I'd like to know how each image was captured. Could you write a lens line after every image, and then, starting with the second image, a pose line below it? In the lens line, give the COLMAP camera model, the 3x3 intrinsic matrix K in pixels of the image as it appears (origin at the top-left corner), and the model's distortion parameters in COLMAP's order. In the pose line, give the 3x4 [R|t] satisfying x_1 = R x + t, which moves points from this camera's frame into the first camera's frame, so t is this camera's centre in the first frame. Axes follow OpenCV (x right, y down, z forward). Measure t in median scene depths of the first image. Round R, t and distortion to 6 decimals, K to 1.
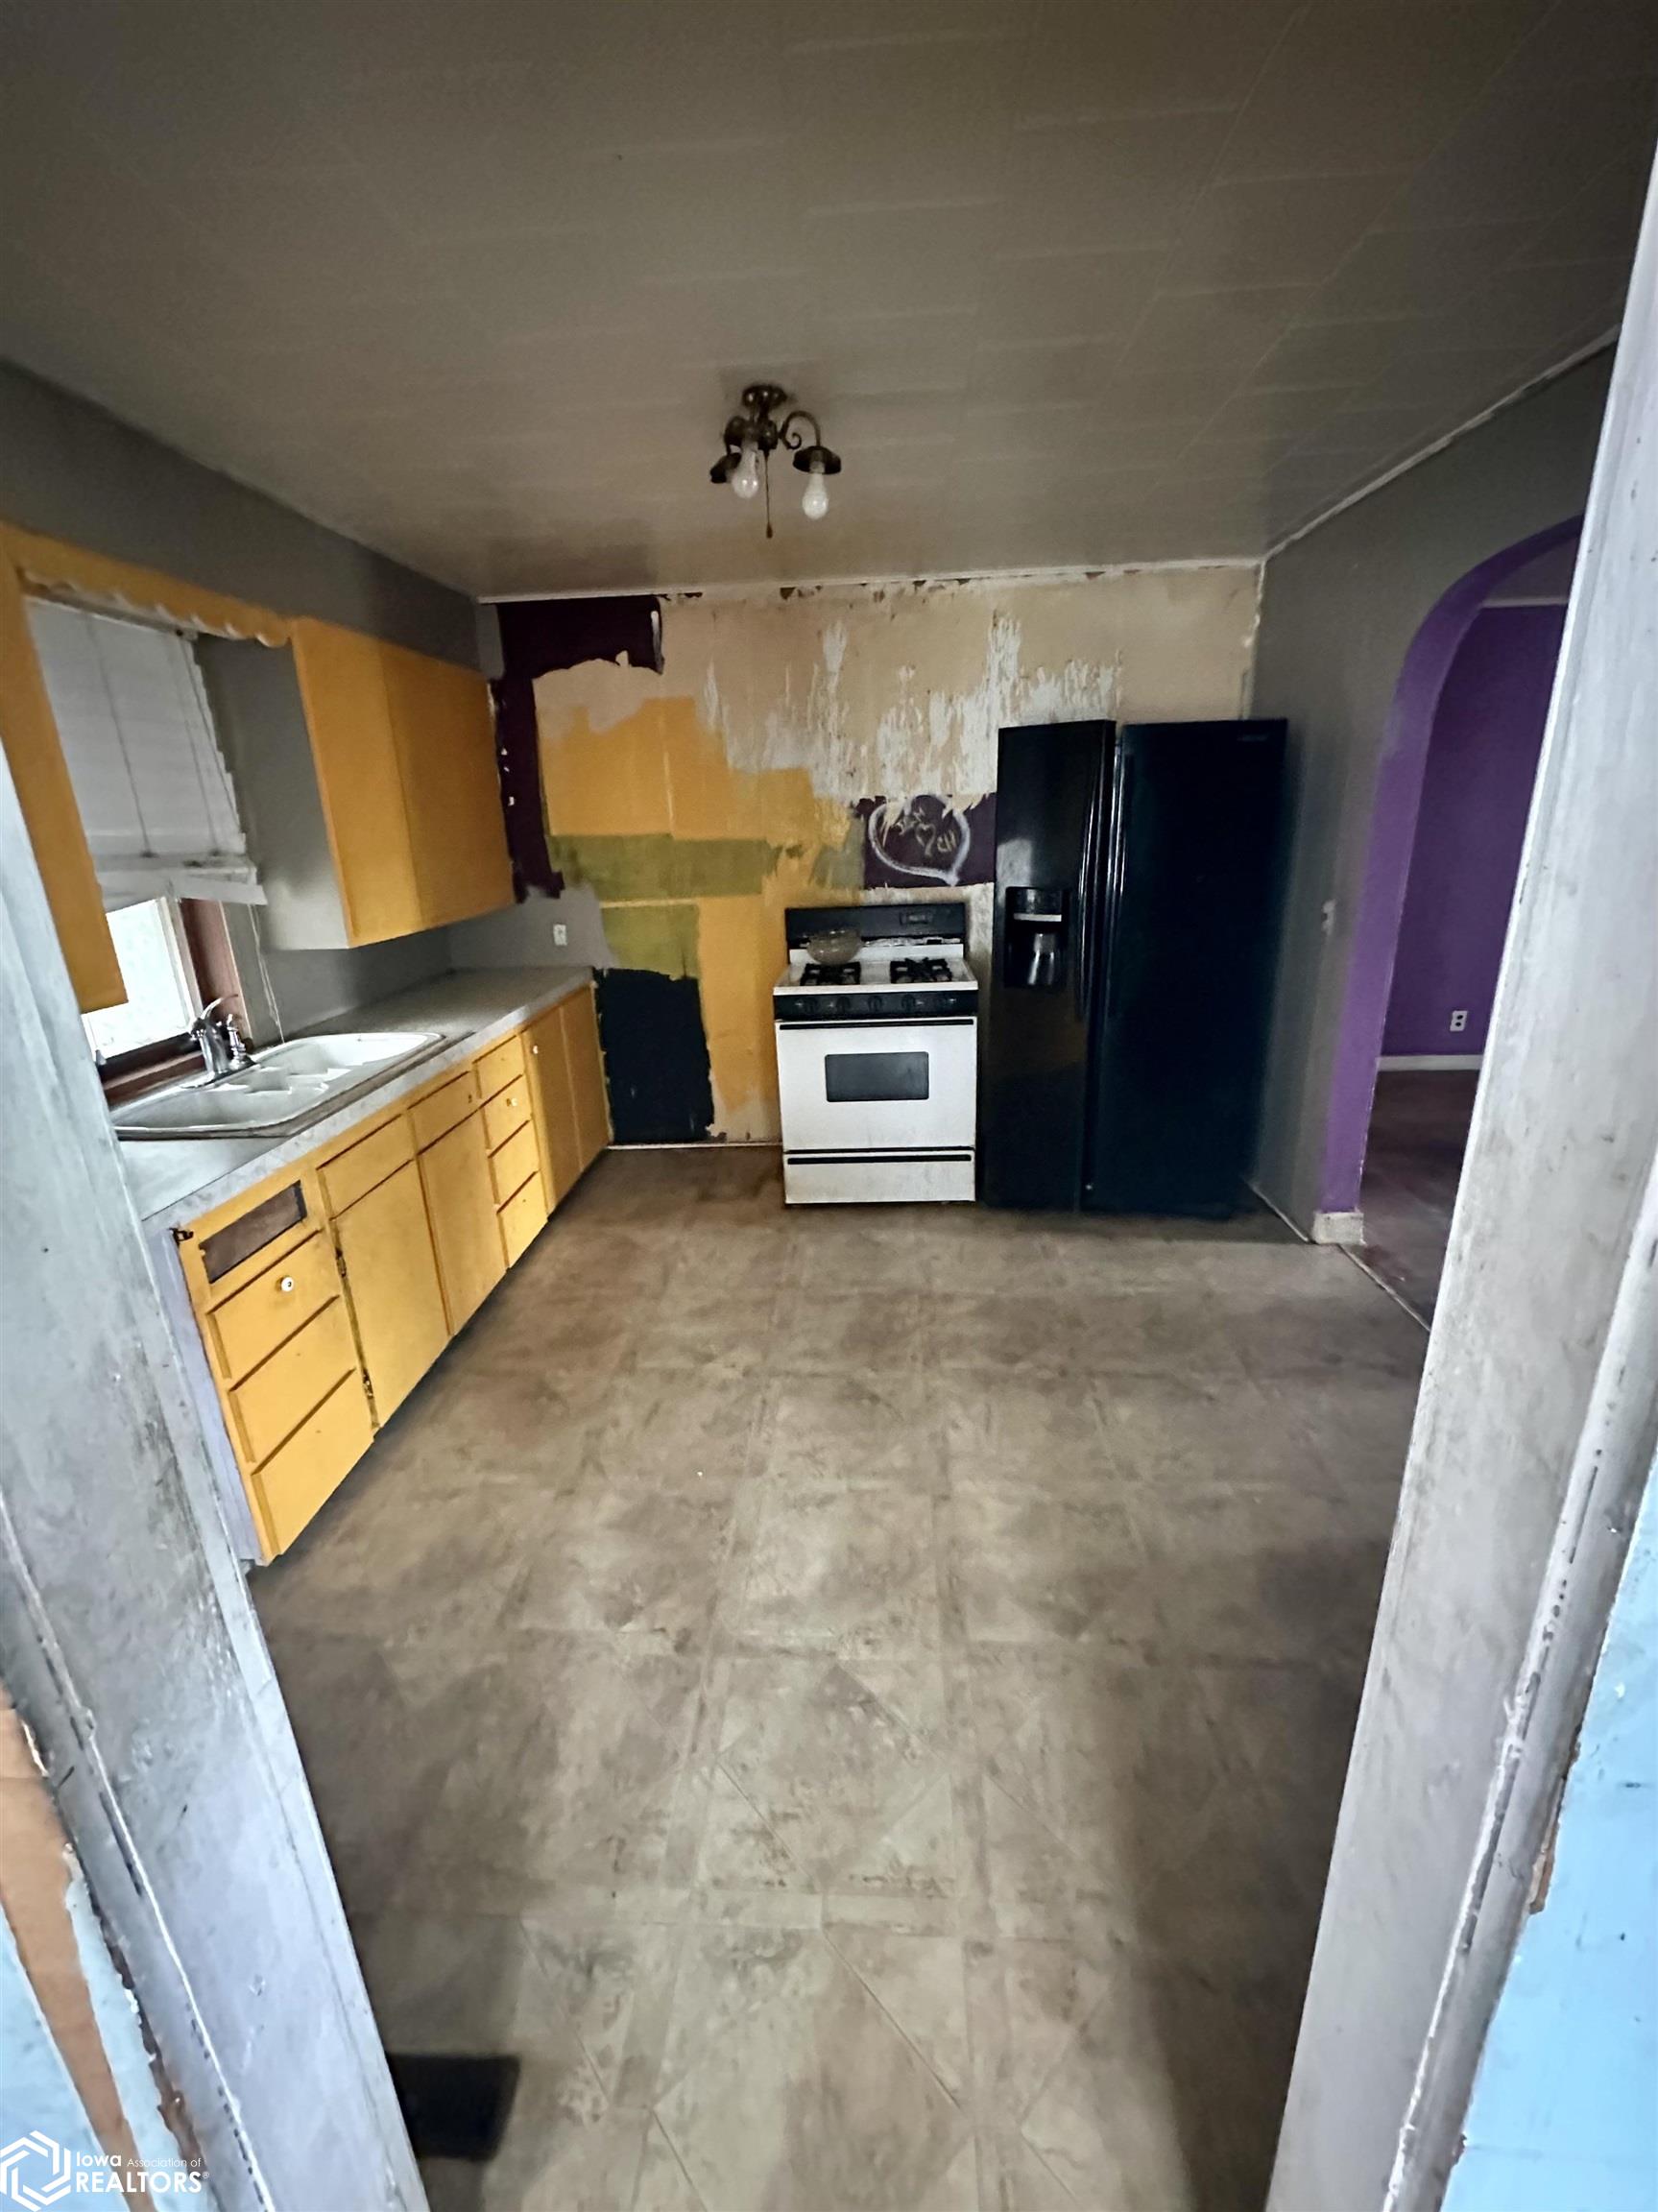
lens RADIAL K [[915.9, 0, 838.5], [0, 915.9, 1100.2], [0, 0, 1]] dist [-0.000433, -0.000102]
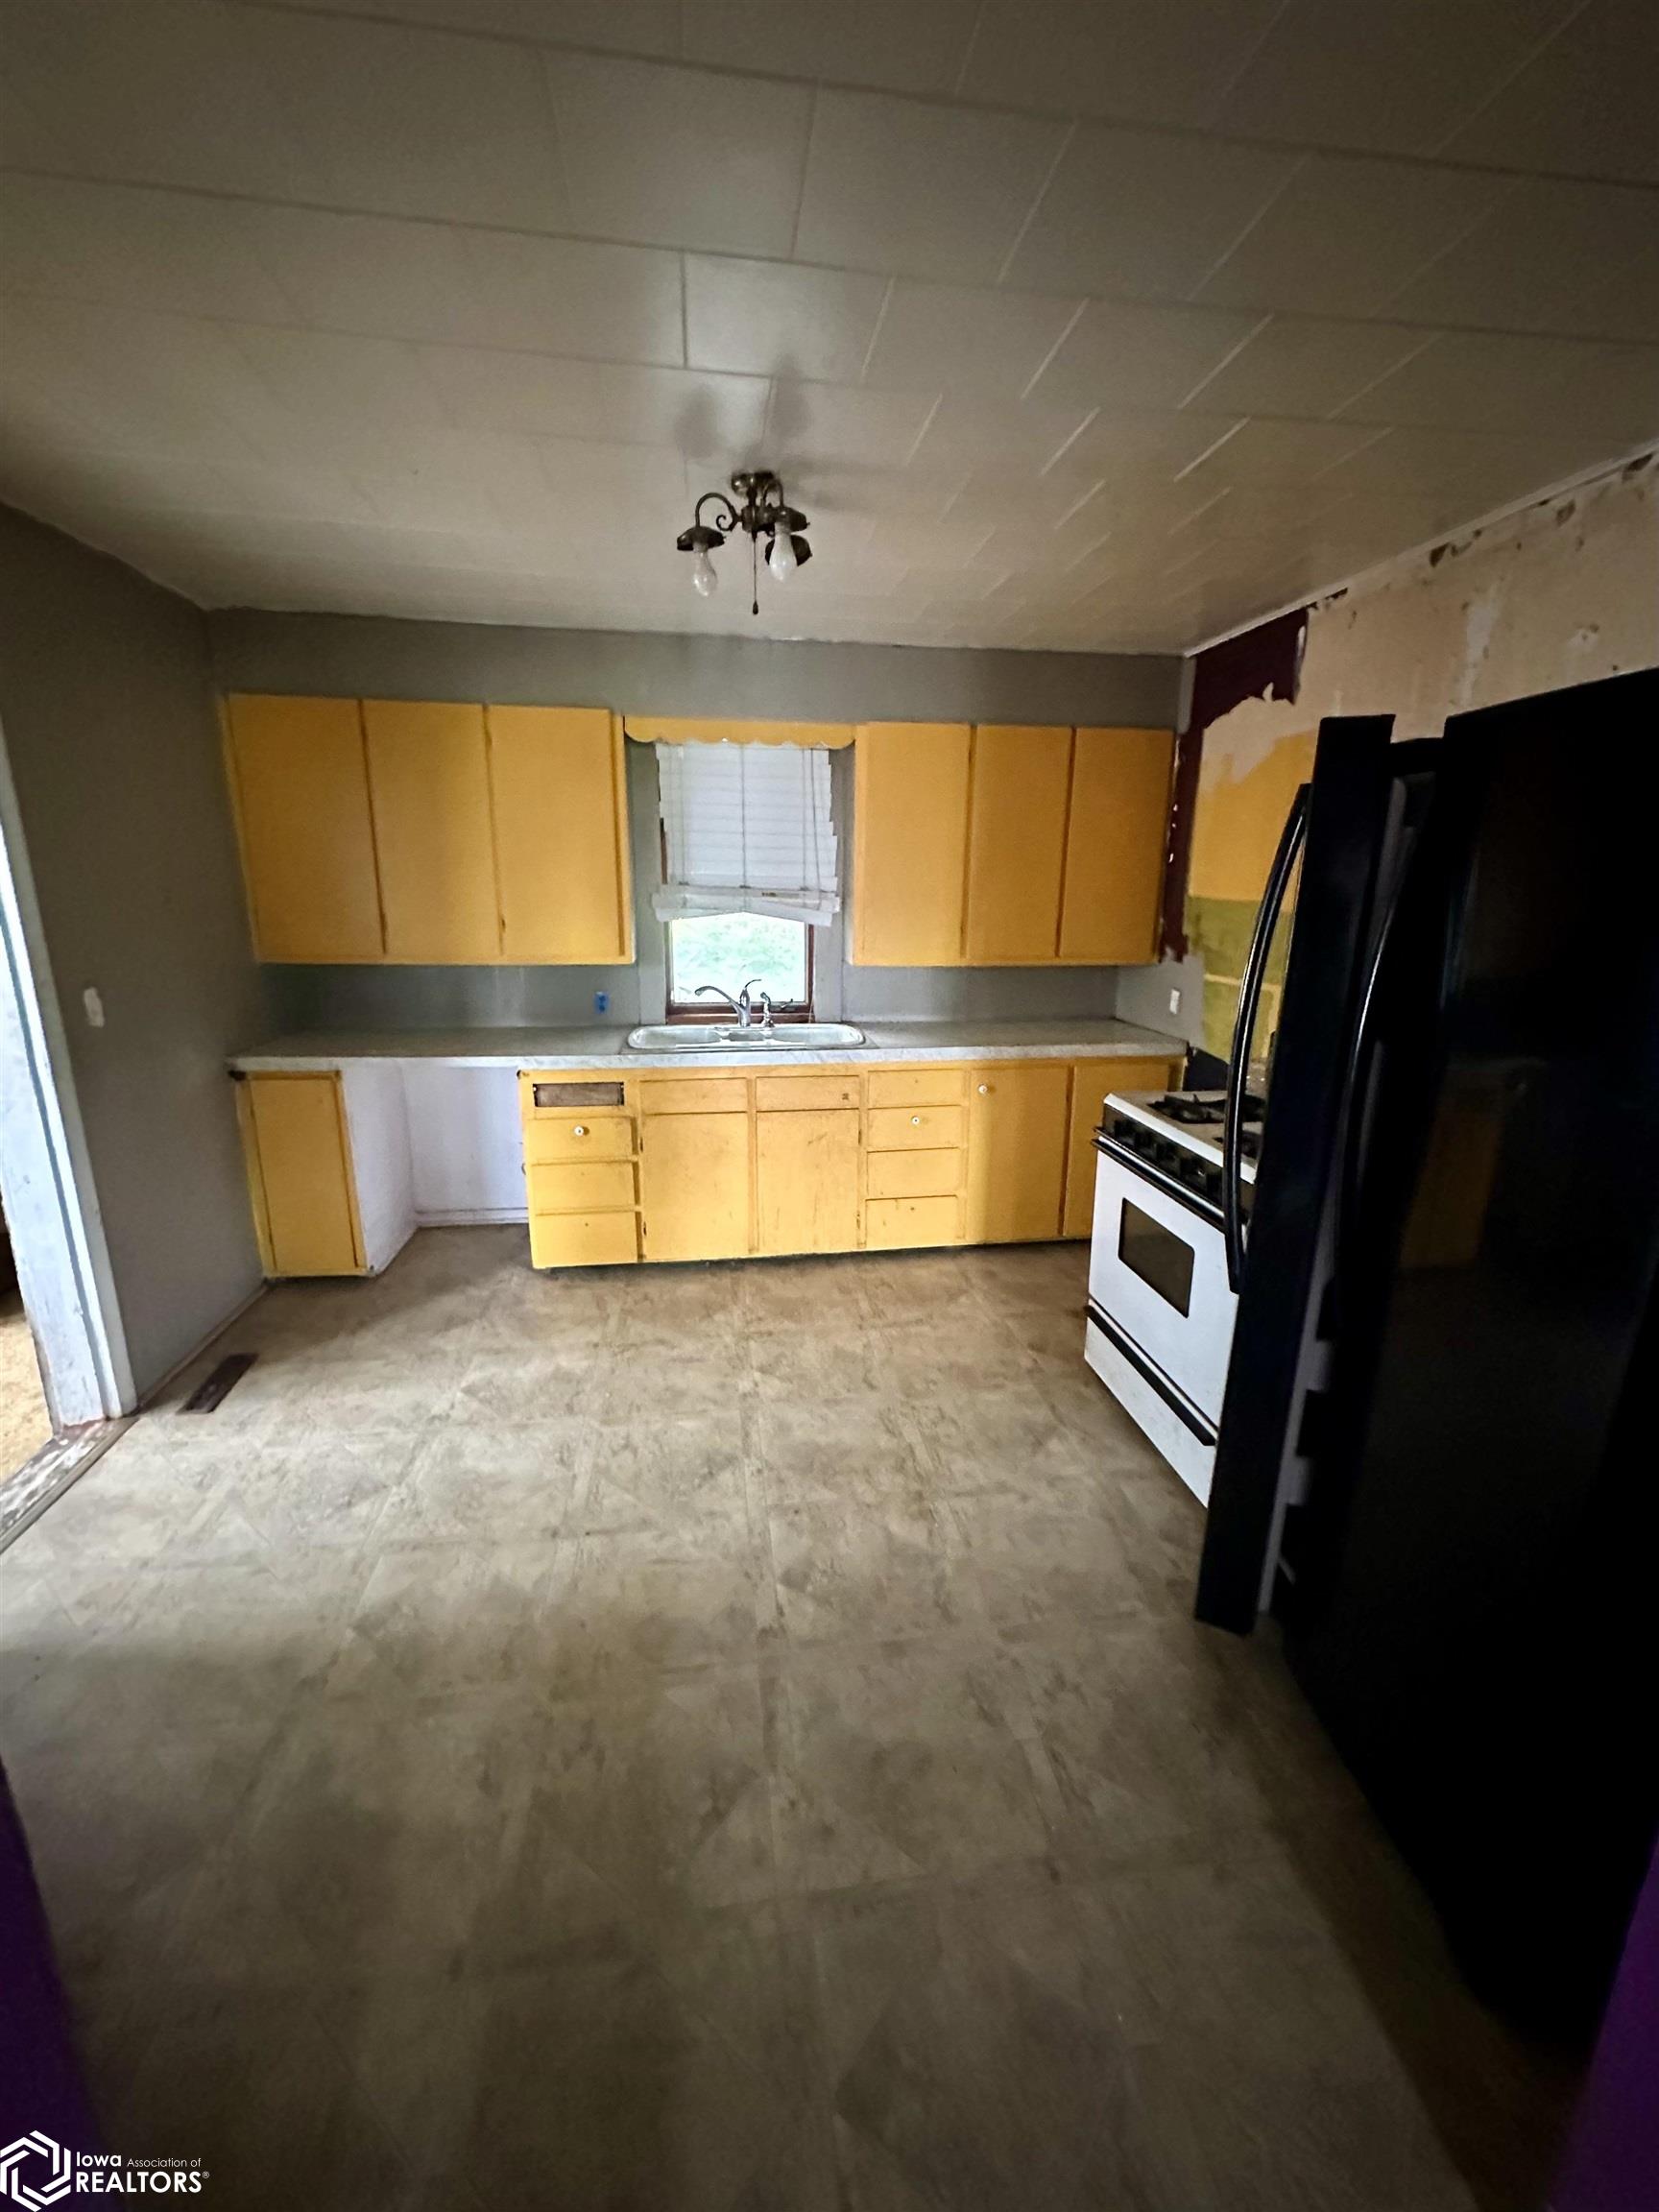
lens RADIAL K [[915.9, 0, 839.0], [0, 915.9, 1100.2], [0, 0, 1]] dist [-0.000433, -0.000102]
pose [[0.186521, 0.267650, -0.945290, 0.762467], [-0.311817, 0.928555, 0.201386, -0.242888], [0.931655, 0.257195, 0.256652, 0.684703]]
